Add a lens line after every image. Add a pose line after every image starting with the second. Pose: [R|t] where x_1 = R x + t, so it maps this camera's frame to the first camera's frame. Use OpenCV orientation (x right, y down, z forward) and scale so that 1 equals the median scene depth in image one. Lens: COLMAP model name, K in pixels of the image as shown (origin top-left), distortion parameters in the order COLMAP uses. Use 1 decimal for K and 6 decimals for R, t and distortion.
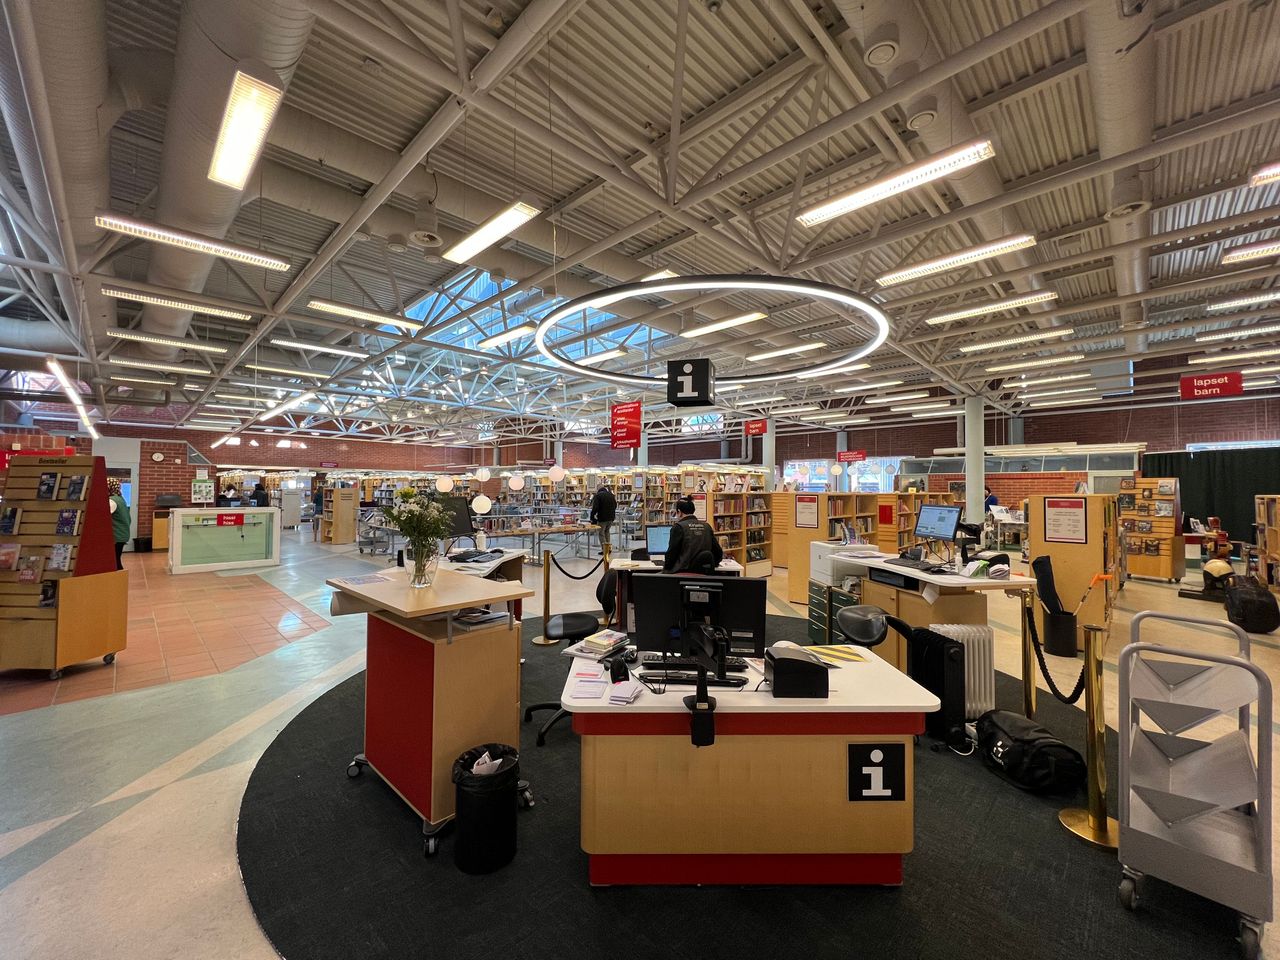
lens RADIAL K [[514.5, 0, 639.1], [0, 514.5, 480.2], [0, 0, 1]] dist [-0.001736, -0.000129]
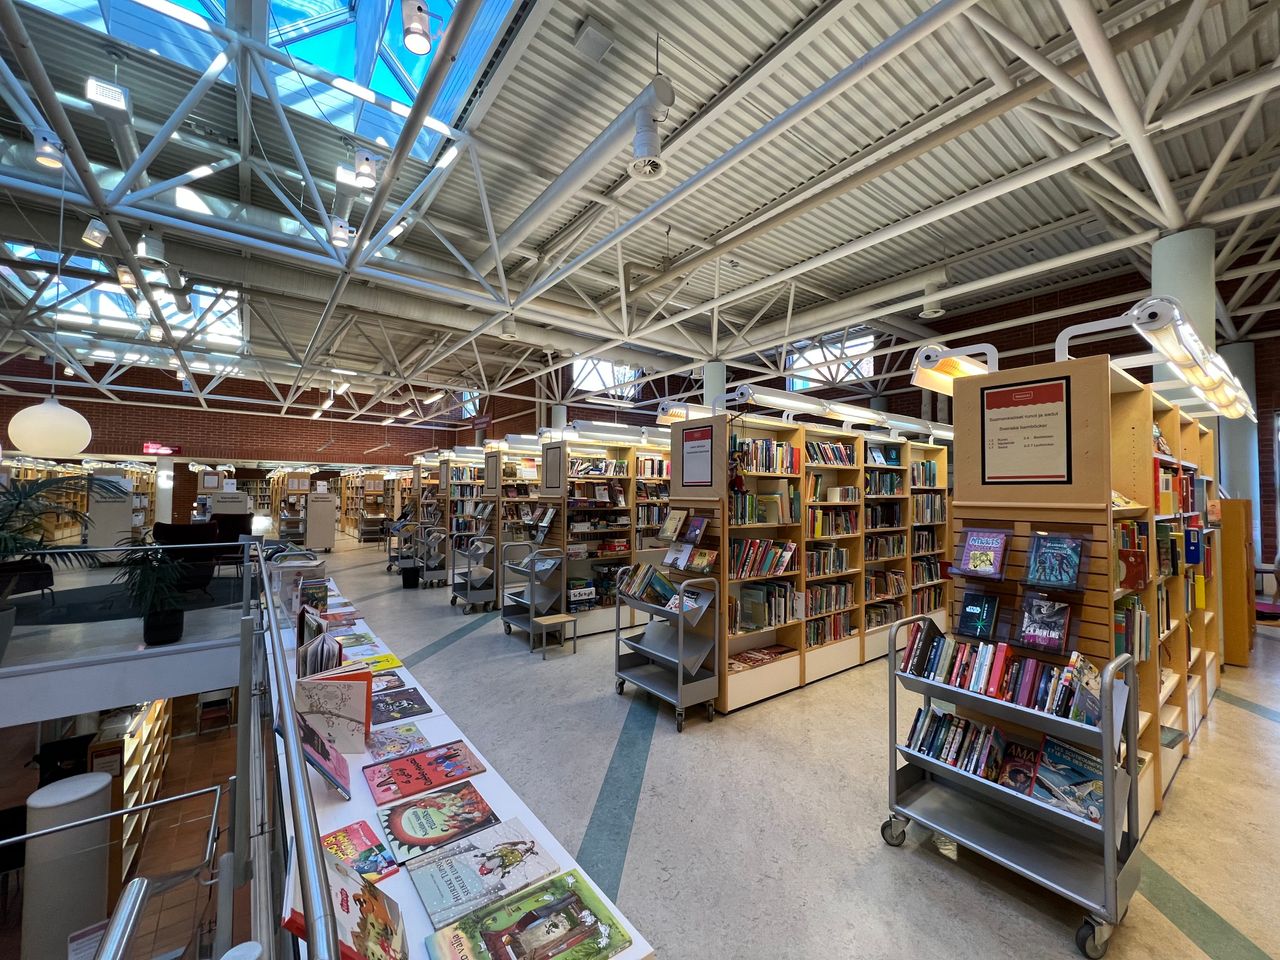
lens RADIAL K [[514.5, 0, 644.4], [0, 514.5, 478.2], [0, 0, 1]] dist [-0.001736, -0.000129]
pose [[0.990790, 0.001200, -0.135405, 0.006709], [-0.003348, 0.999872, -0.015638, 0.015223], [0.135369, 0.015947, 0.990667, 0.738293]]
